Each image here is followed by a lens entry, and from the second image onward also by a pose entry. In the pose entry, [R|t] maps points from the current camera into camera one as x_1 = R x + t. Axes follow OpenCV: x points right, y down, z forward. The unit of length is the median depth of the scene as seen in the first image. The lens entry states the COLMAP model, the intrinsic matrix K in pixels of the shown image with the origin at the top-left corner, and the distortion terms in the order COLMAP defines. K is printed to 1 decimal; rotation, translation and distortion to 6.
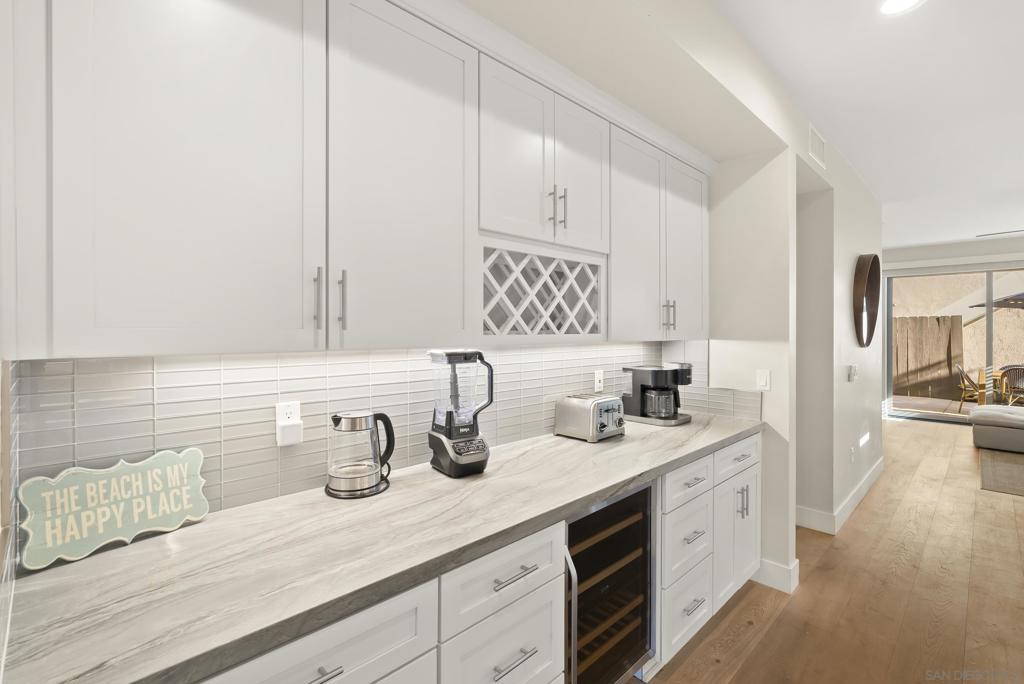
lens RADIAL K [[465.9, 0, 509.6], [0, 465.9, 332.0], [0, 0, 1]] dist [-0.006726, 0.001362]
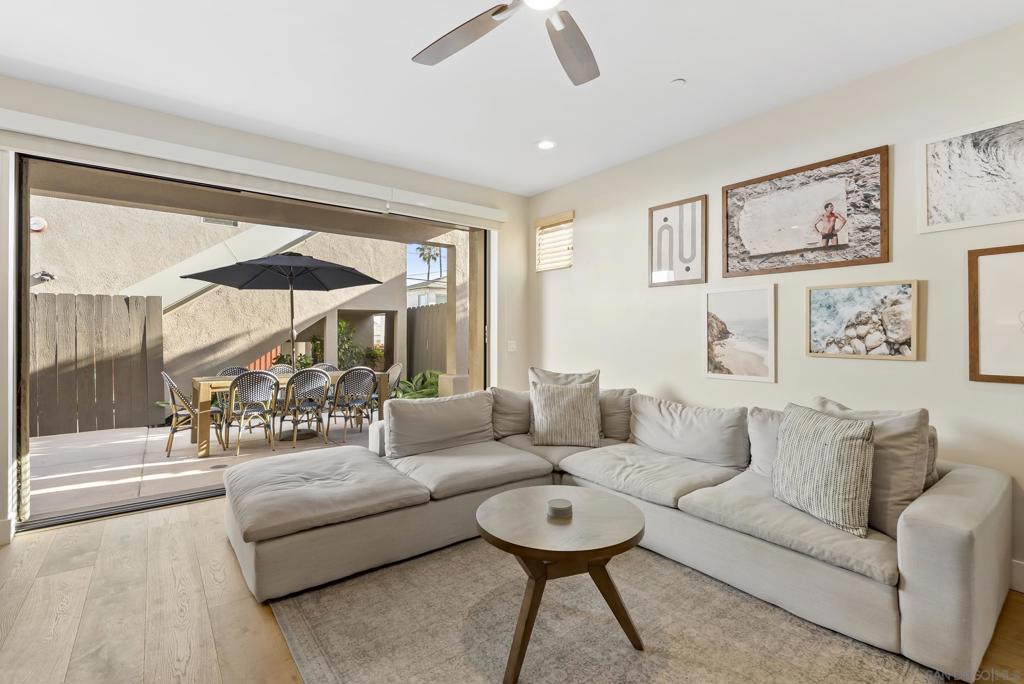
lens RADIAL K [[465.9, 0, 516.0], [0, 465.9, 334.1], [0, 0, 1]] dist [-0.006726, 0.001362]
pose [[0.107090, -0.000424, 0.994249, 1.782067], [0.000143, 1.000000, 0.000411, 0.089975], [-0.994249, 0.000098, 0.107090, 2.049240]]
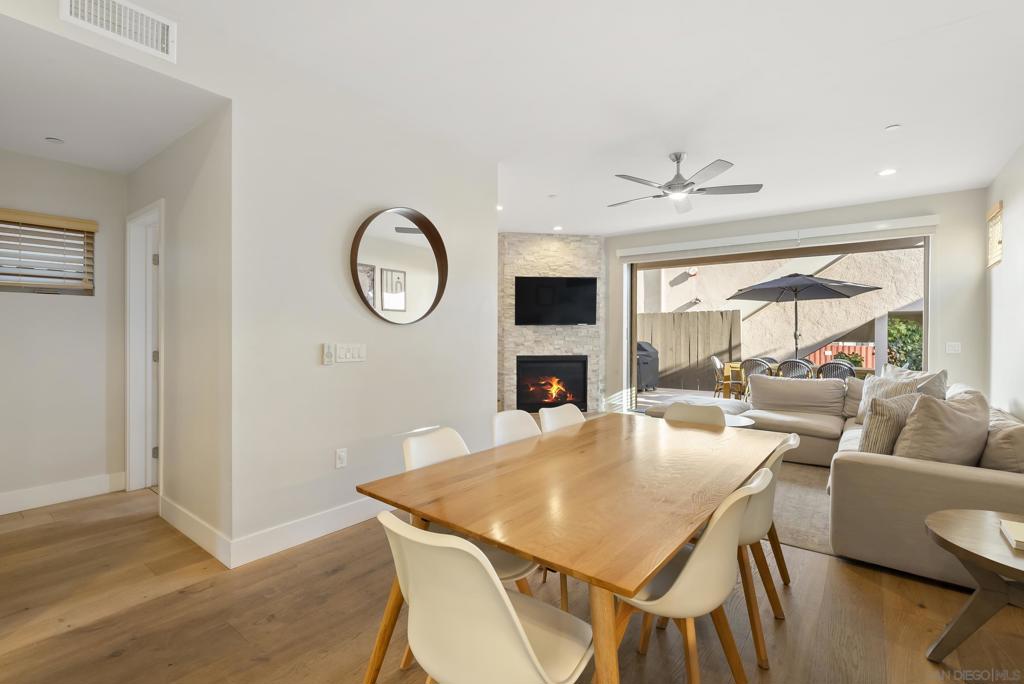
lens RADIAL K [[465.9, 0, 510.7], [0, 465.9, 336.6], [0, 0, 1]] dist [-0.006726, 0.001362]
pose [[0.989413, 0.005233, 0.145033, 1.609056], [-0.006278, 0.999958, 0.006749, 0.094582], [-0.144991, -0.007588, 0.989404, 0.321364]]
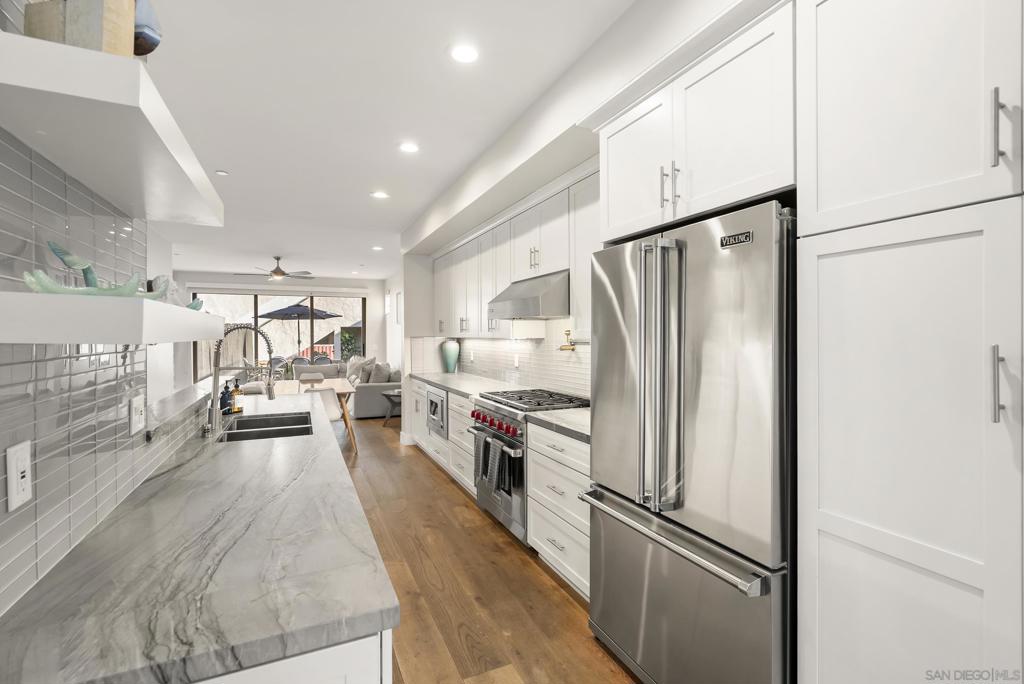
lens RADIAL K [[465.9, 0, 510.3], [0, 465.9, 340.0], [0, 0, 1]] dist [-0.006726, 0.001362]
pose [[0.334087, -0.010902, 0.942479, -0.420469], [0.002821, 0.999940, 0.010567, 0.014673], [-0.942538, -0.000871, 0.334098, -0.988453]]
